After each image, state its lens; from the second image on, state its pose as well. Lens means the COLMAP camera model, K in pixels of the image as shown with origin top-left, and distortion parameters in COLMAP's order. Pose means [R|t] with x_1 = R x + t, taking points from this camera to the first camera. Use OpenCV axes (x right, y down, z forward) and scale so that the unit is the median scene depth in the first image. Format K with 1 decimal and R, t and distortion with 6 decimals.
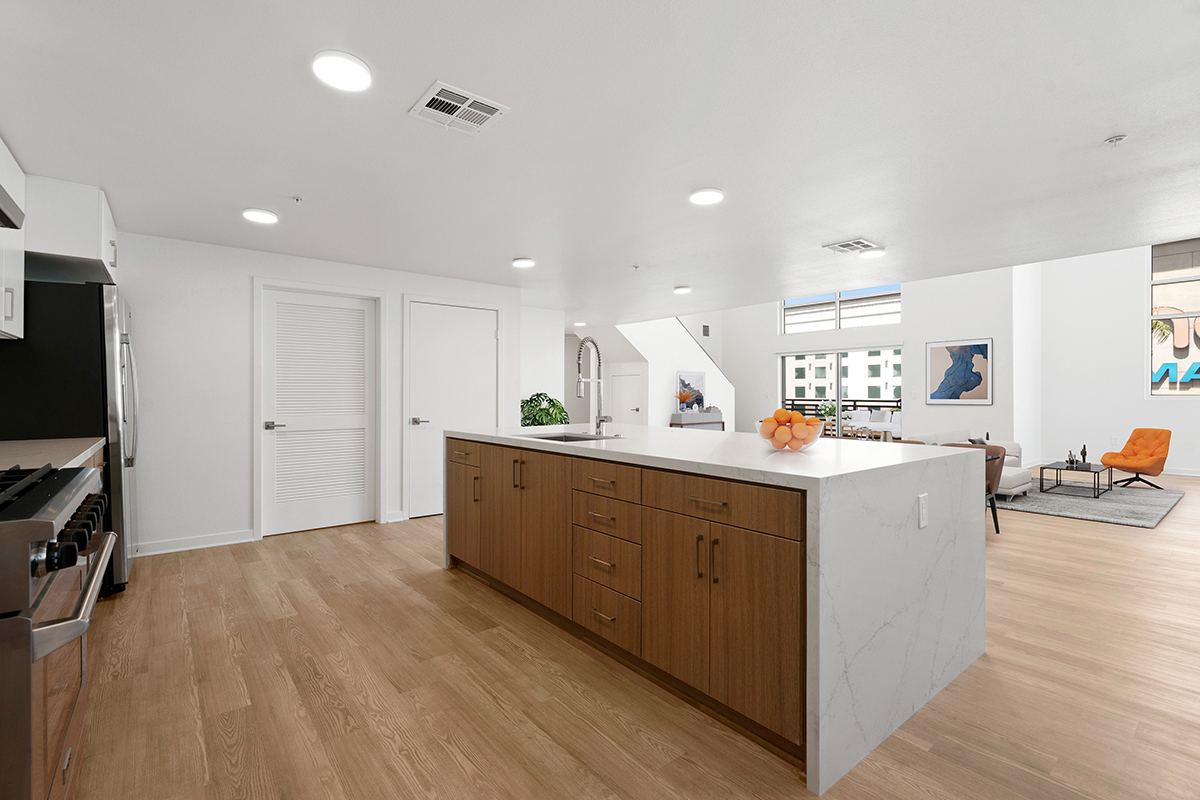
lens RADIAL K [[545.4, 0, 594.9], [0, 545.4, 394.8], [0, 0, 1]] dist [0.000505, -0.000070]
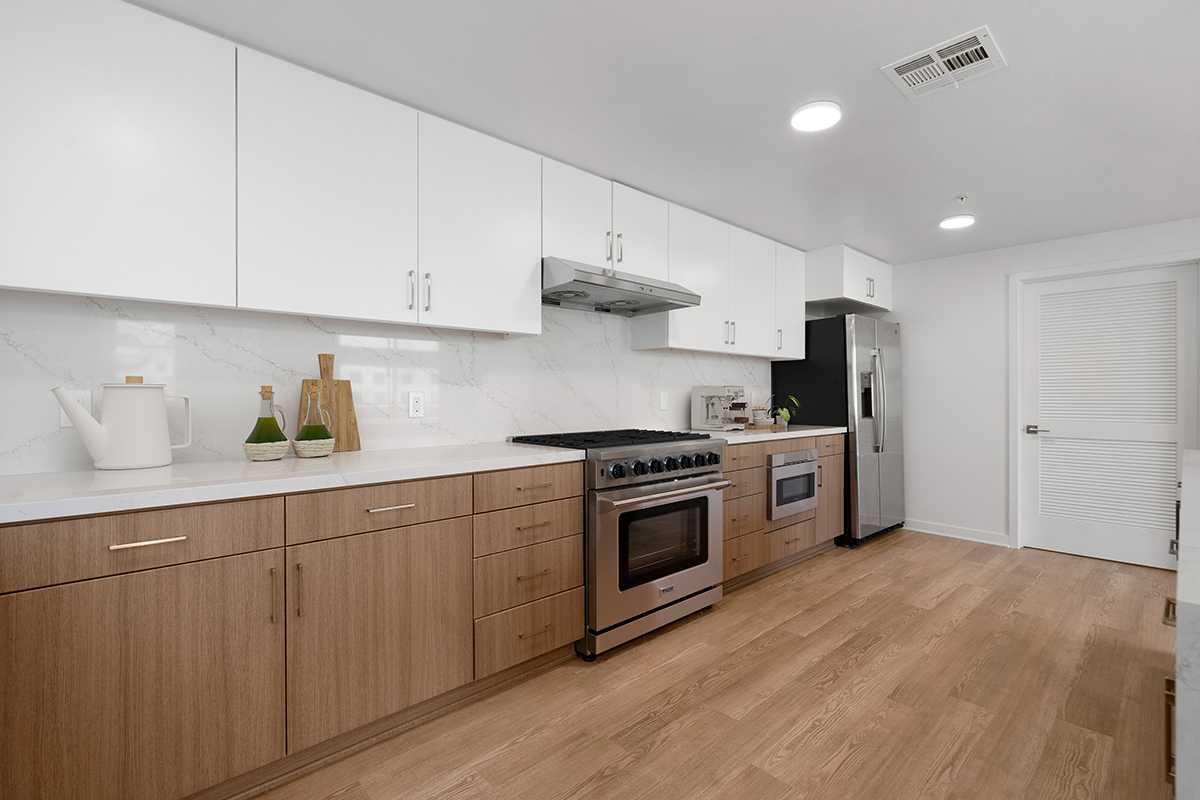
lens RADIAL K [[545.4, 0, 594.0], [0, 545.4, 398.4], [0, 0, 1]] dist [0.000505, -0.000070]
pose [[0.073258, 0.007524, -0.997285, 0.441345], [-0.004966, 0.999962, 0.007179, 0.000406], [0.997301, 0.004426, 0.073292, 0.297619]]
